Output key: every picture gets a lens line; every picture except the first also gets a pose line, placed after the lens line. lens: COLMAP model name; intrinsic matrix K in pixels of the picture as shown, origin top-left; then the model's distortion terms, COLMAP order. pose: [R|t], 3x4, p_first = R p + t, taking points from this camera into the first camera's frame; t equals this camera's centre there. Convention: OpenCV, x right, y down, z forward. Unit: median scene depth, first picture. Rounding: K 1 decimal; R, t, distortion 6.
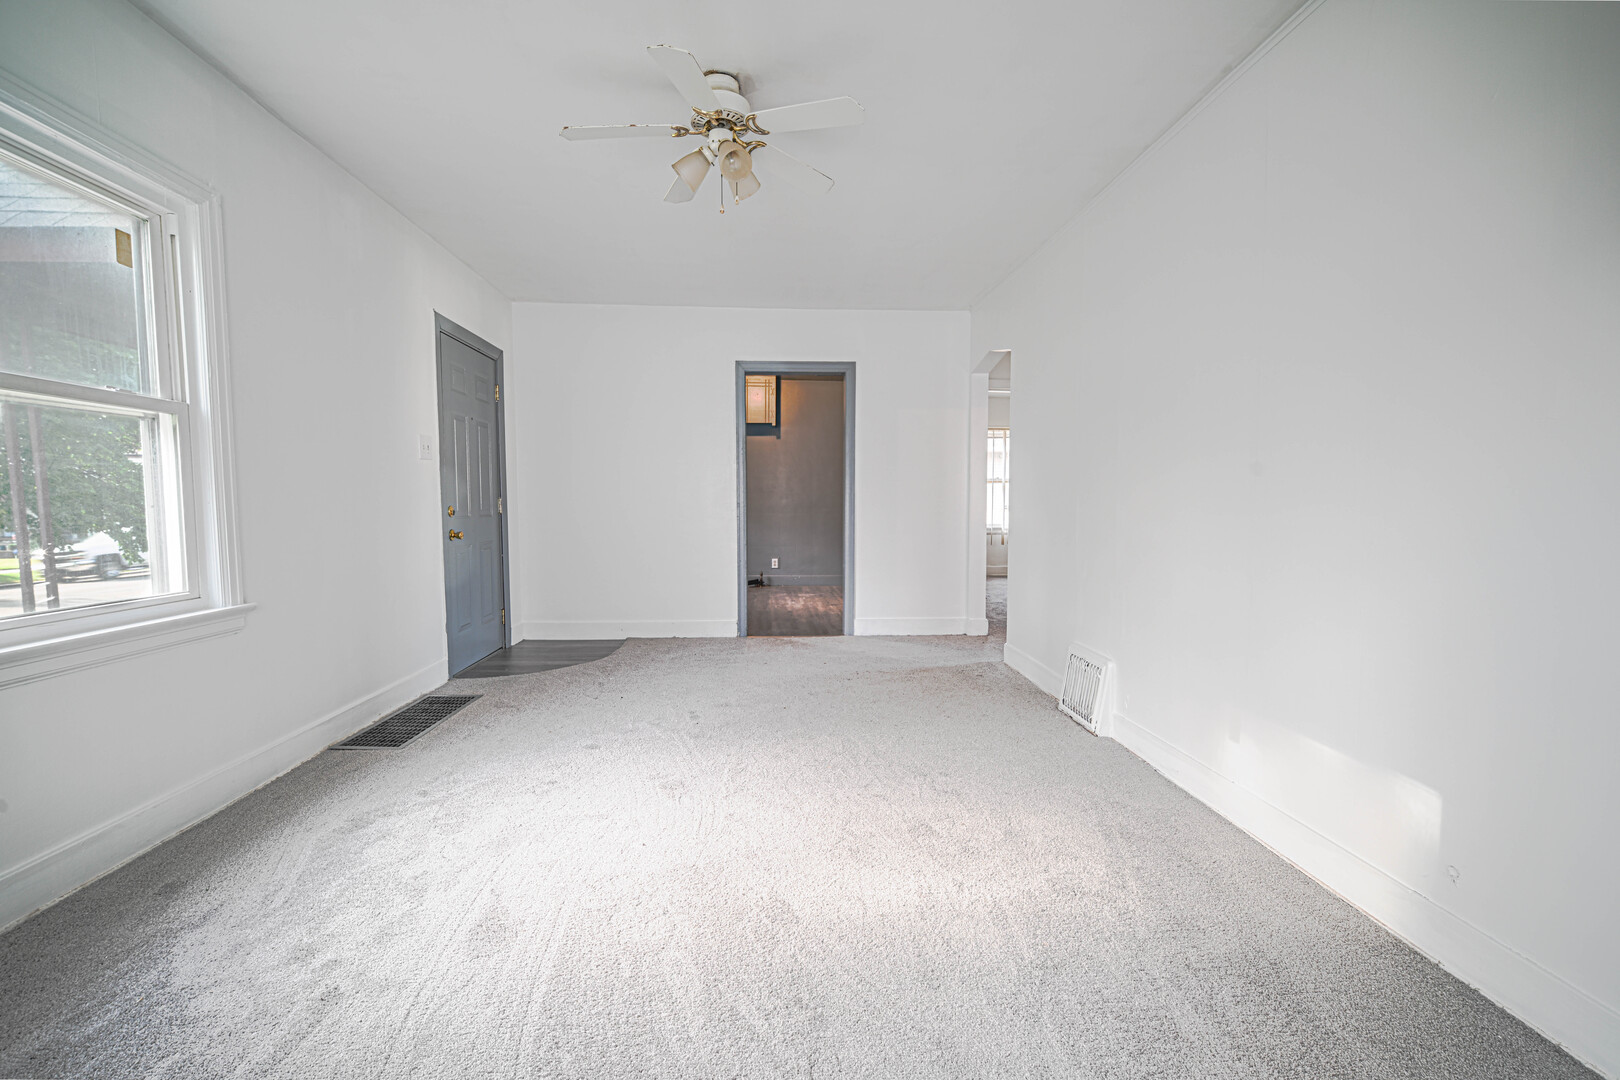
lens RADIAL K [[659.2, 0, 810.1], [0, 659.2, 544.1], [0, 0, 1]] dist [0.000313, -0.000742]
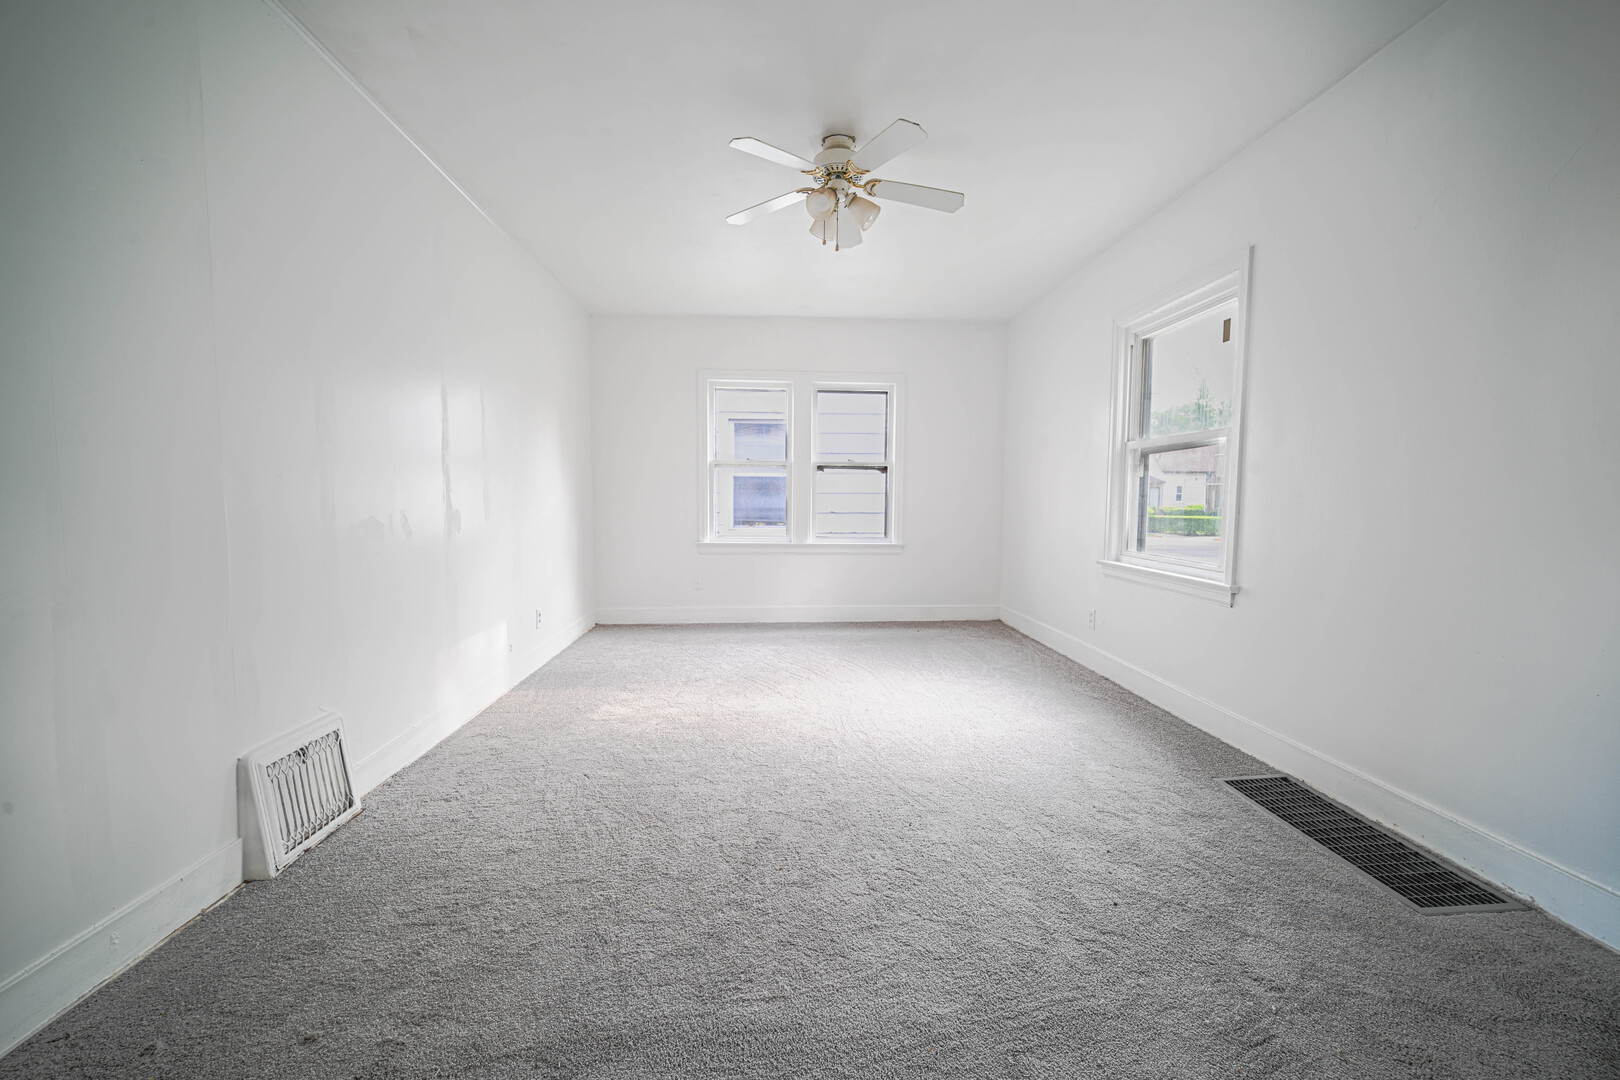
lens RADIAL K [[659.2, 0, 810.1], [0, 659.2, 544.1], [0, 0, 1]] dist [0.000313, -0.000742]
pose [[-0.999981, -0.002074, 0.005875, -0.078457], [-0.001266, 0.990934, 0.134344, -0.120515], [-0.006101, 0.134334, -0.990917, 1.809011]]
